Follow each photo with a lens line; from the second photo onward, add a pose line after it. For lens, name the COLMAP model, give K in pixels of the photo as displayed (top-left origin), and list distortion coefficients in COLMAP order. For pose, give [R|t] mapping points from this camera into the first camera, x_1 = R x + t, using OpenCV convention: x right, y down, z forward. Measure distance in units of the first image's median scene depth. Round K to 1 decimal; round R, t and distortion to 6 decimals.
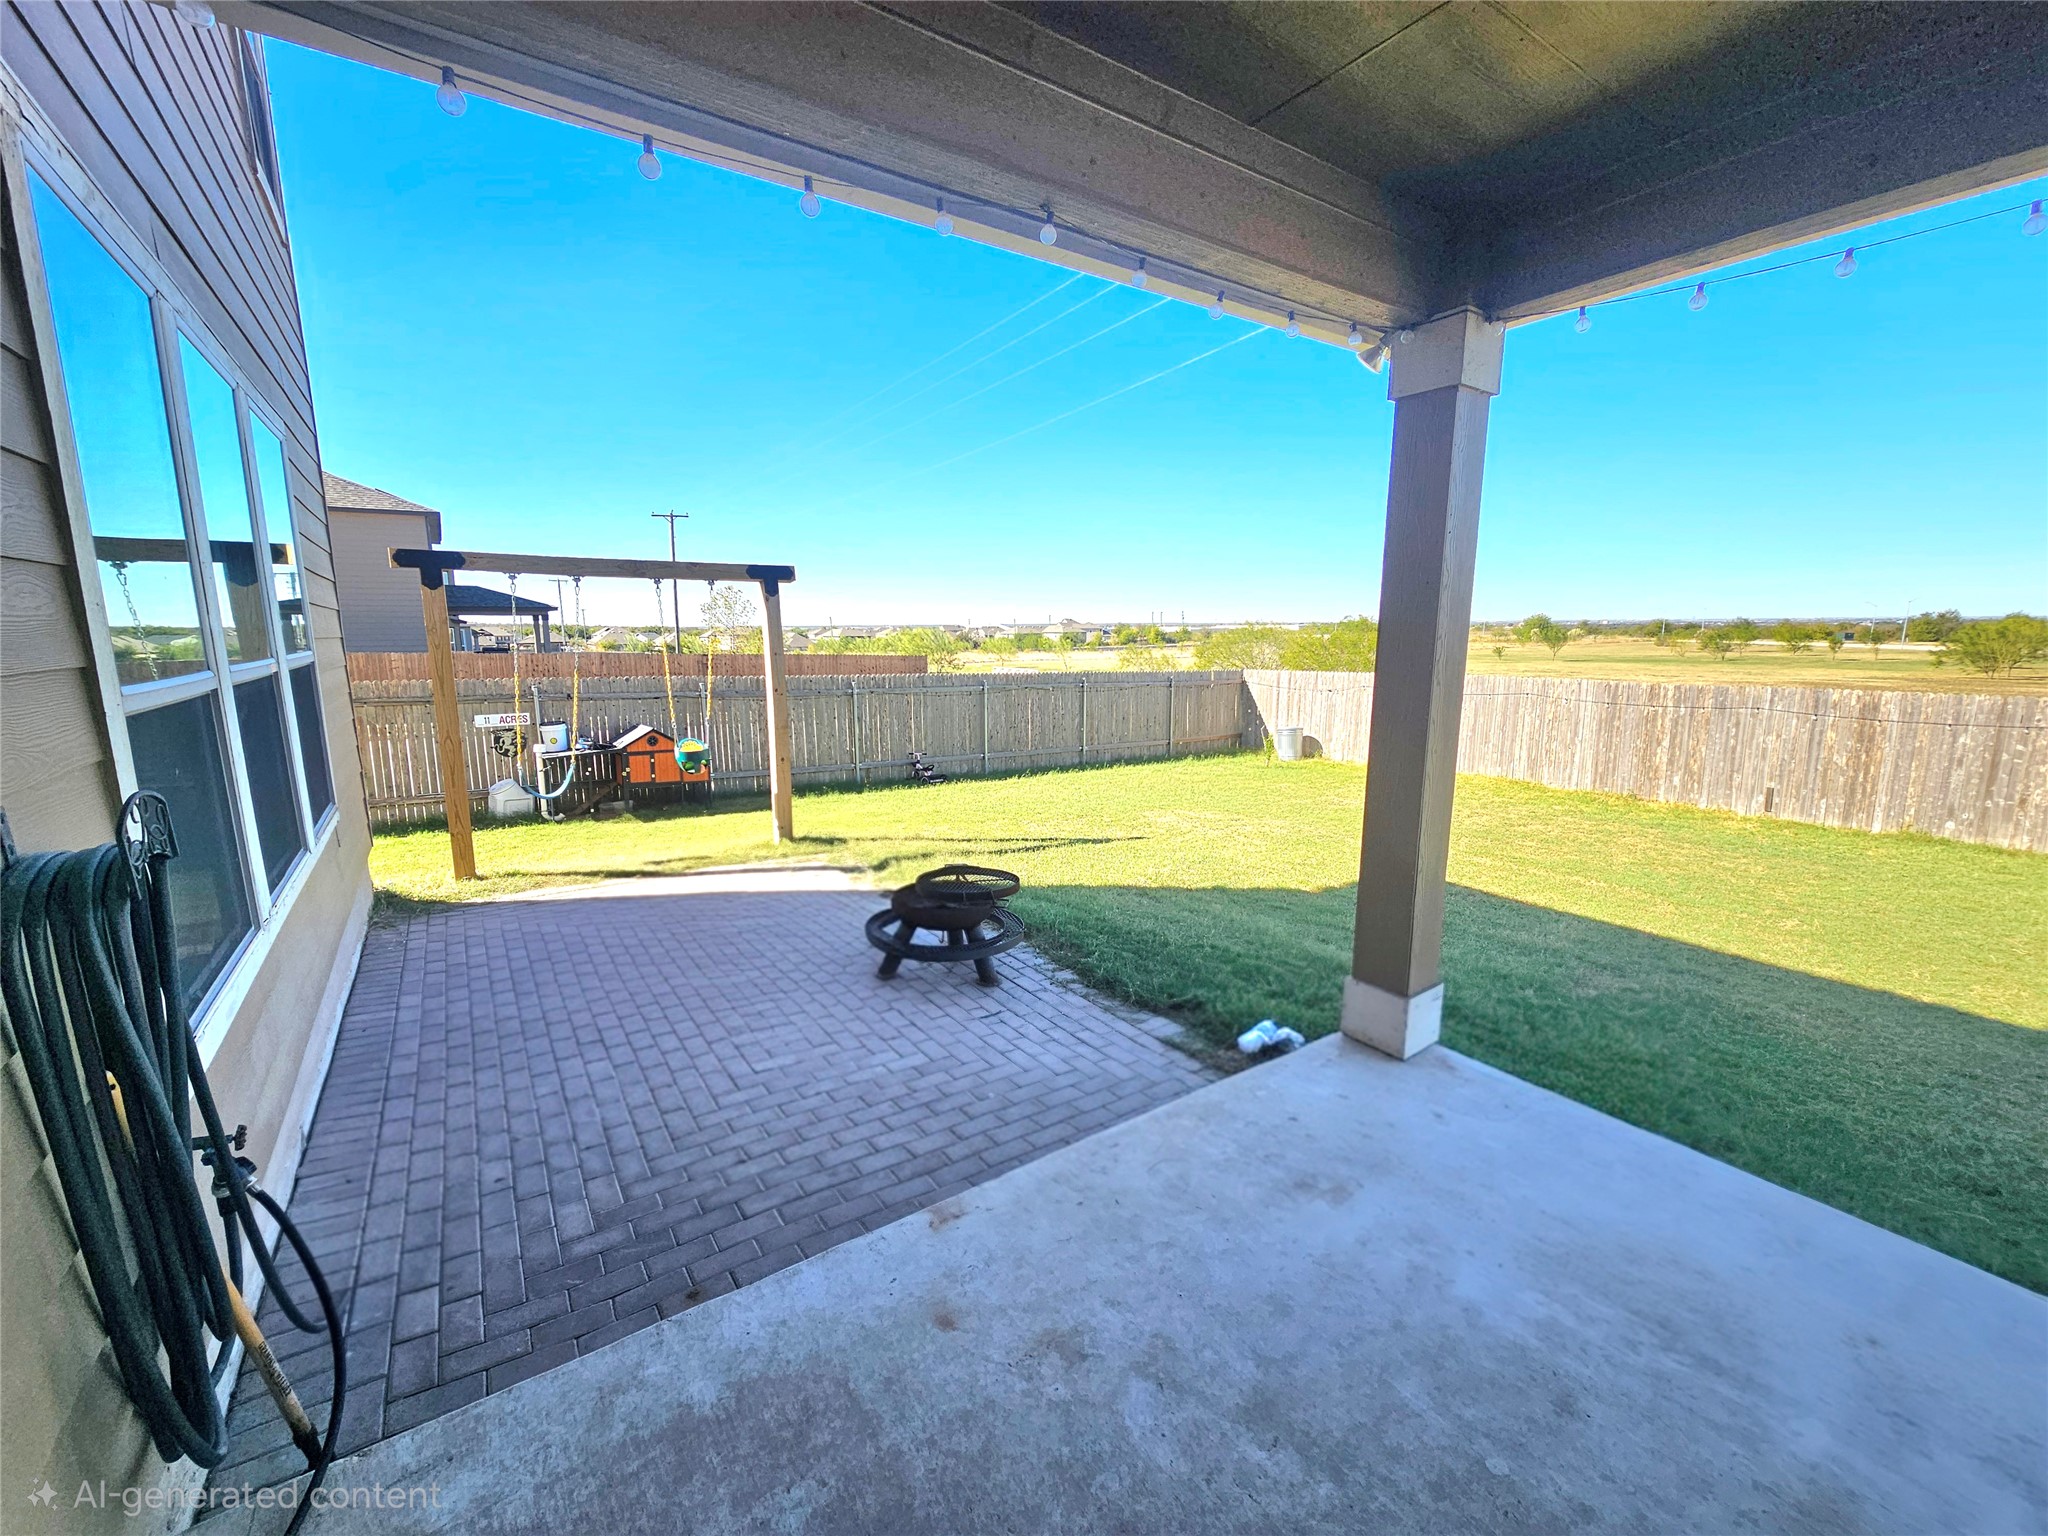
lens RADIAL K [[830.2, 0, 1017.2], [0, 830.2, 777.8], [0, 0, 1]] dist [0.000007, 0.000651]
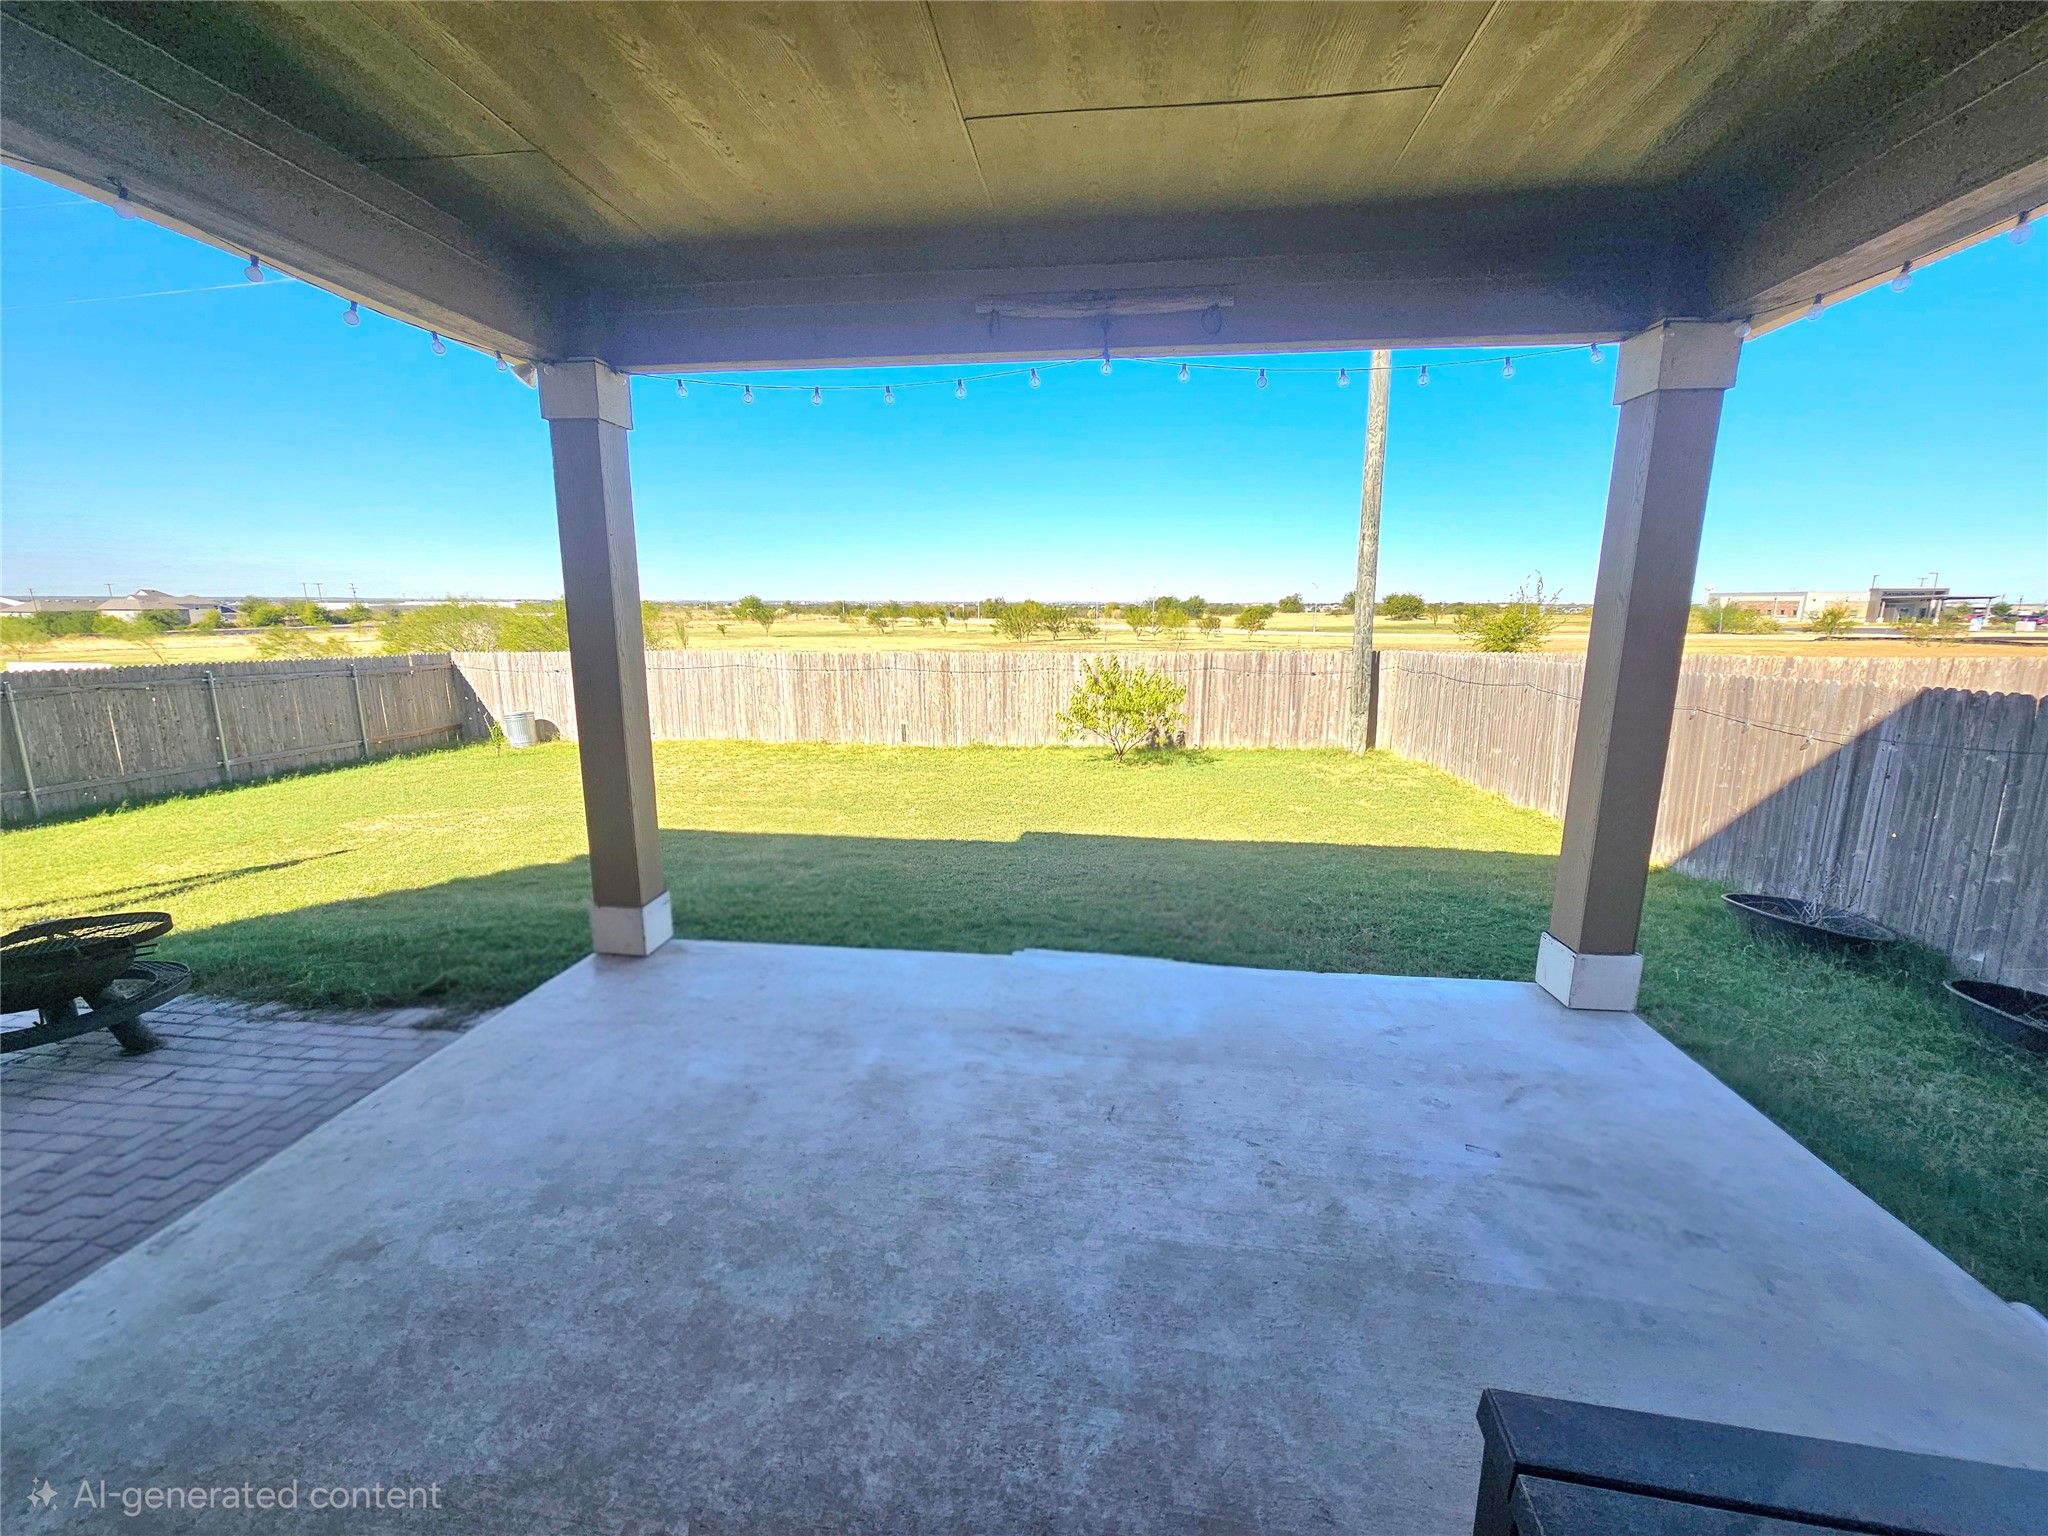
lens RADIAL K [[830.2, 0, 1024.0], [0, 830.2, 773.4], [0, 0, 1]] dist [0.000007, 0.000651]
pose [[0.650883, -0.142603, 0.745665, -0.028742], [0.127675, 0.988772, 0.077649, 0.019249], [-0.748365, 0.044662, 0.661782, -0.130016]]
